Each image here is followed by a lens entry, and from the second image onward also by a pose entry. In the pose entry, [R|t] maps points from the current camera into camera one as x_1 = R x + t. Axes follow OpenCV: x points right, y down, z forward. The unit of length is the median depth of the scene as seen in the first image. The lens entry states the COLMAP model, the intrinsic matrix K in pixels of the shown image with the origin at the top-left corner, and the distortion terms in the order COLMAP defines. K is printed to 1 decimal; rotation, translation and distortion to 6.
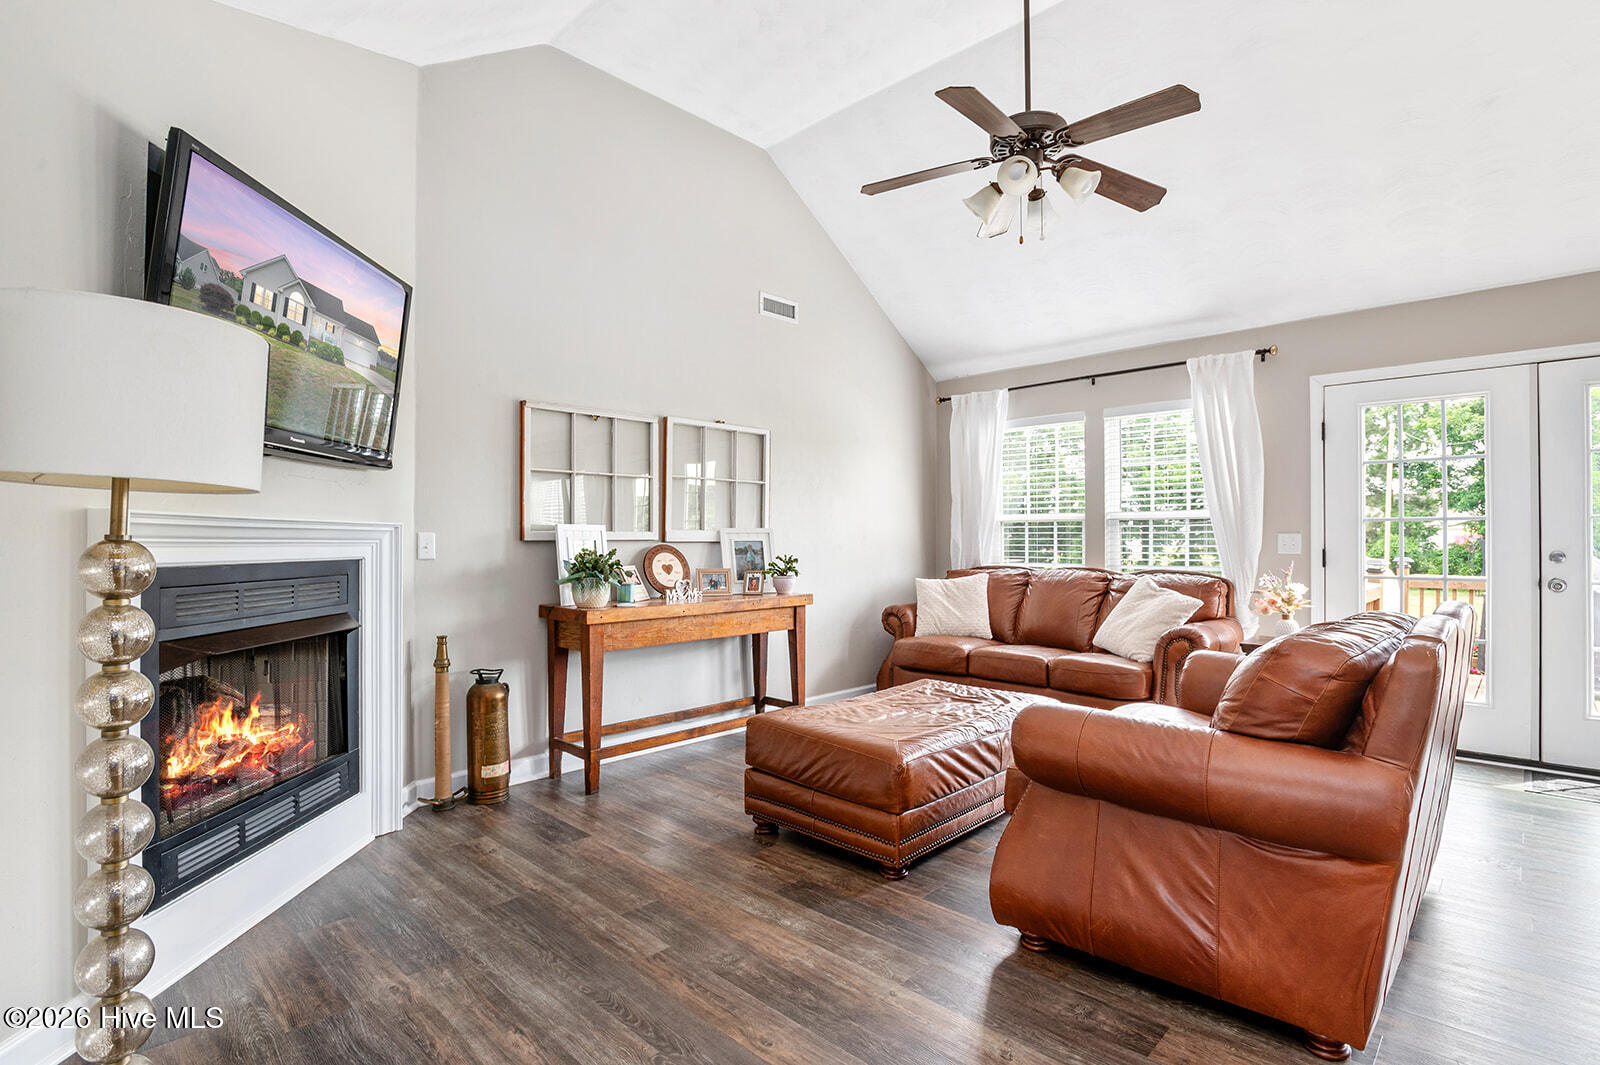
lens RADIAL K [[773.1, 0, 806.0], [0, 773.1, 535.2], [0, 0, 1]] dist [-0.020687, -0.001039]
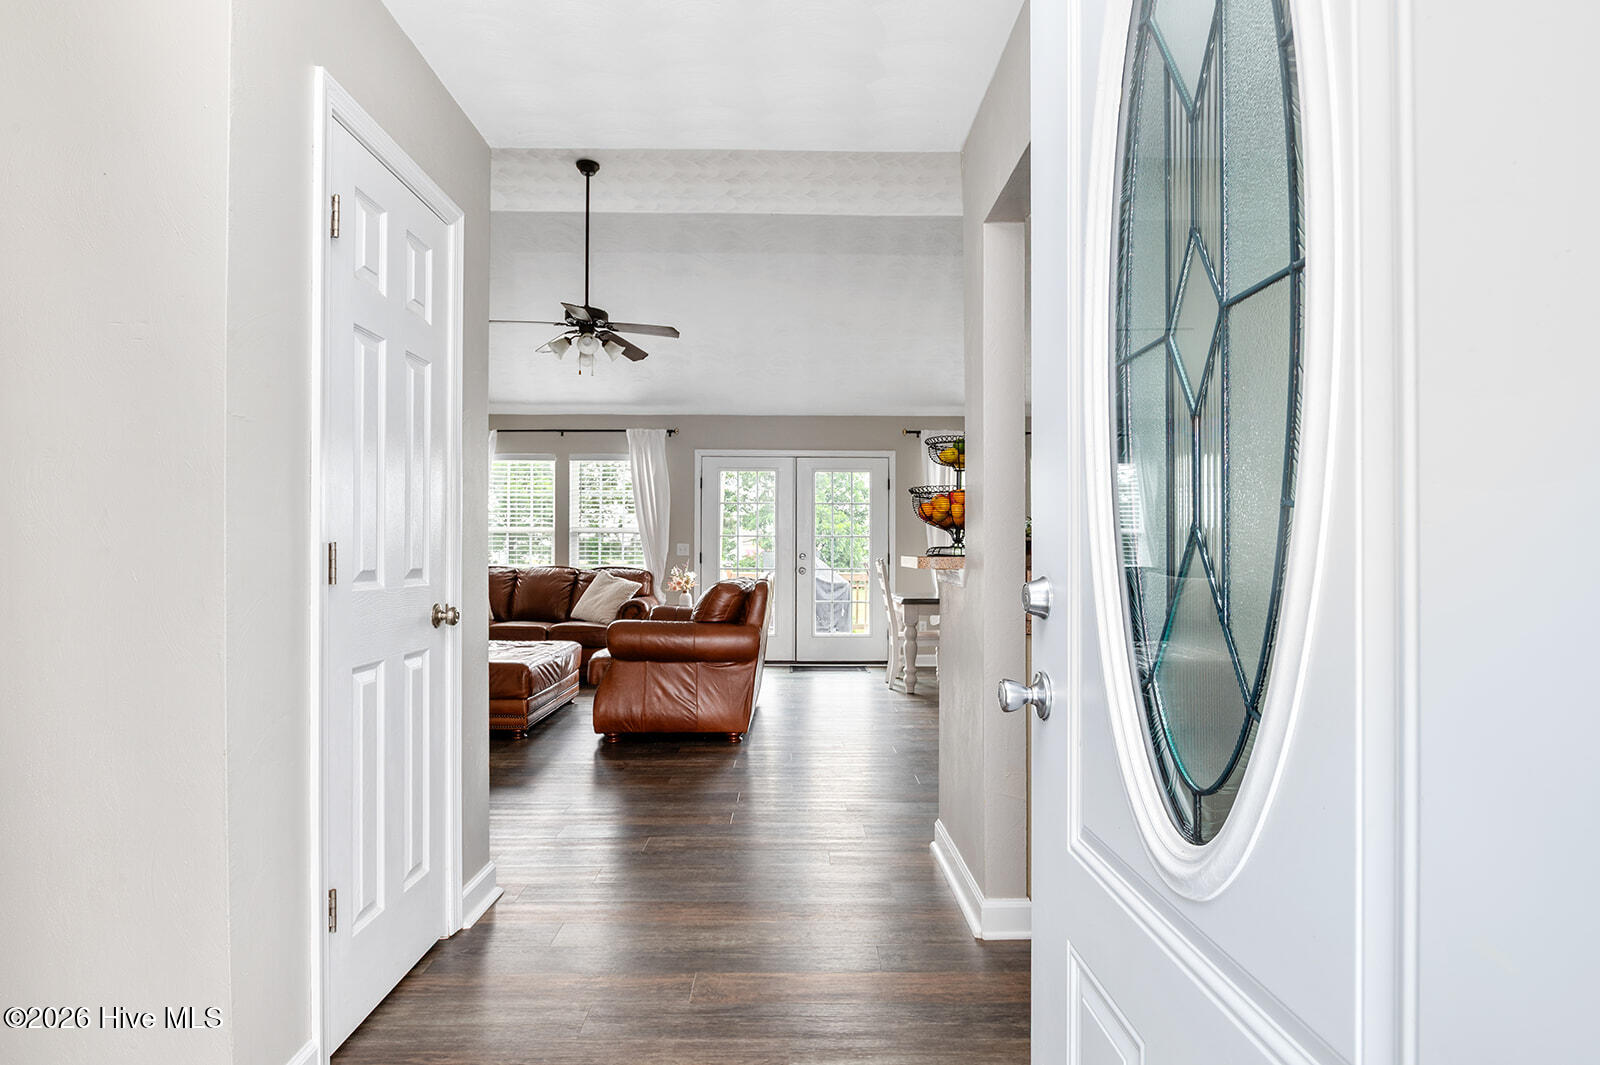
lens RADIAL K [[810.8, 0, 801.1], [0, 810.8, 543.0], [0, 0, 1]] dist [-0.022971, 0.000477]
pose [[0.714270, 0.011851, 0.699770, -0.574235], [-0.008121, 0.999930, -0.008644, 0.014752], [-0.699823, 0.000491, 0.714316, -0.596039]]
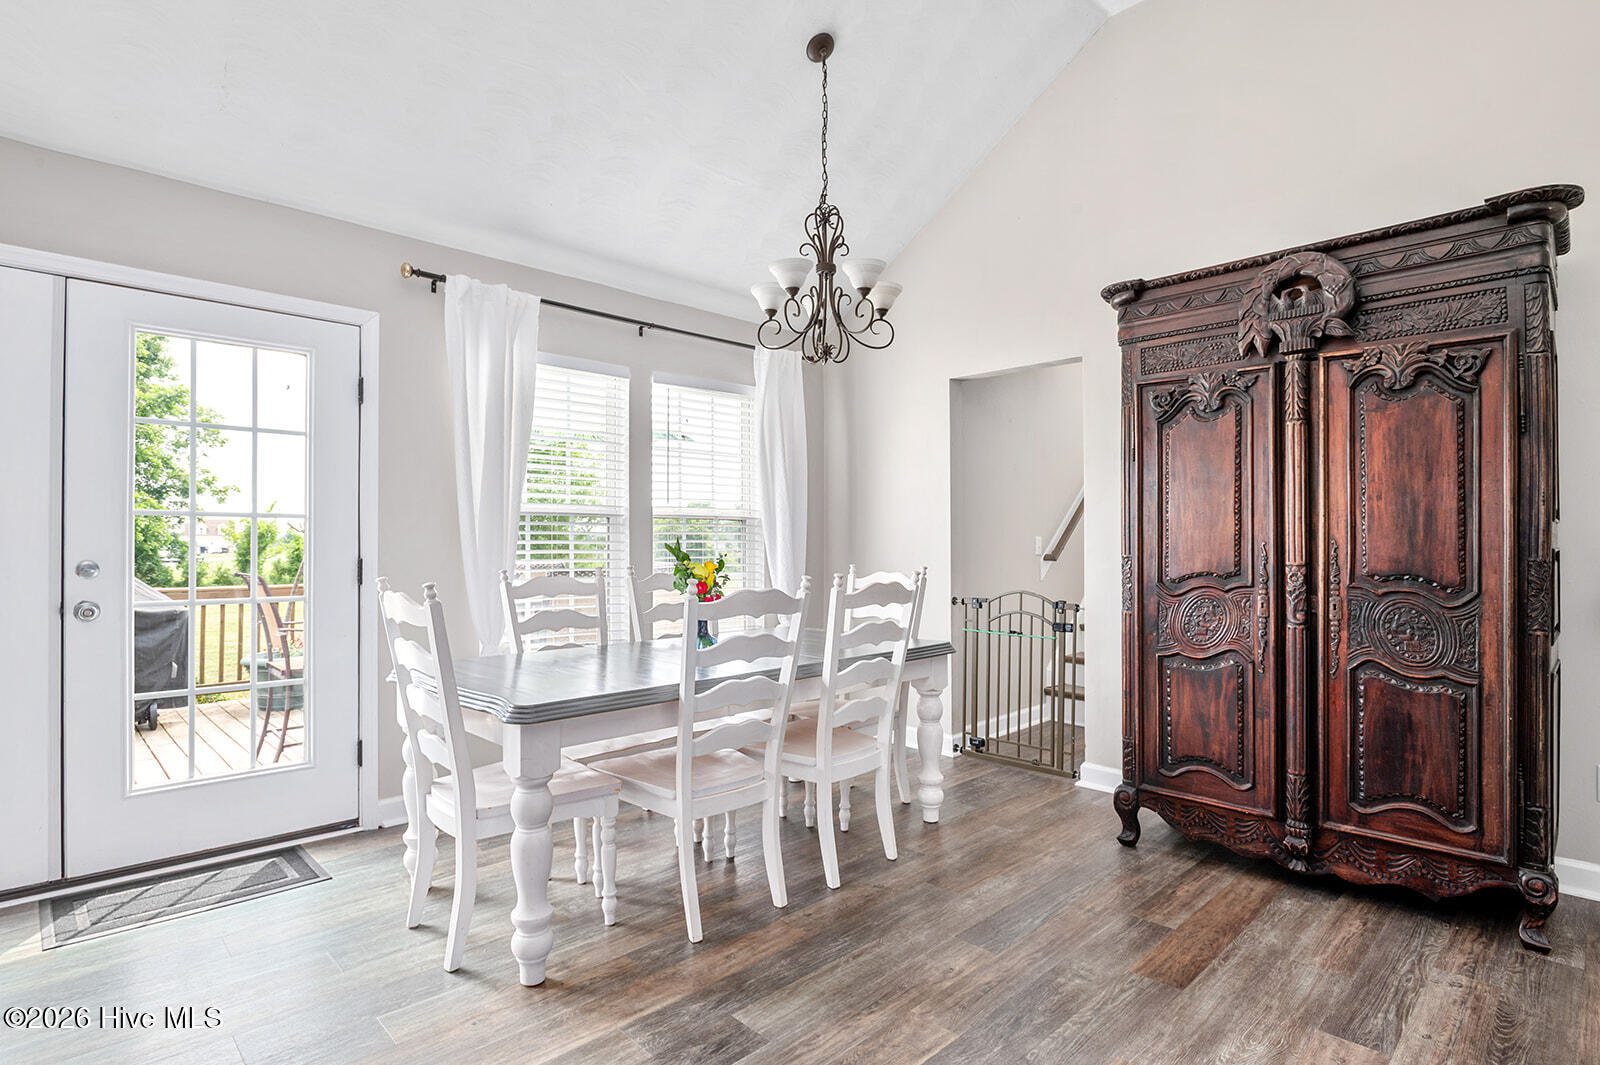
lens RADIAL K [[810.8, 0, 799.6], [0, 810.8, 539.6], [0, 0, 1]] dist [-0.022971, 0.000477]
pose [[0.035982, 0.007909, 0.999321, 0.350618], [-0.008401, 0.999936, -0.007612, 0.002283], [-0.999317, -0.008122, 0.036047, 0.389544]]
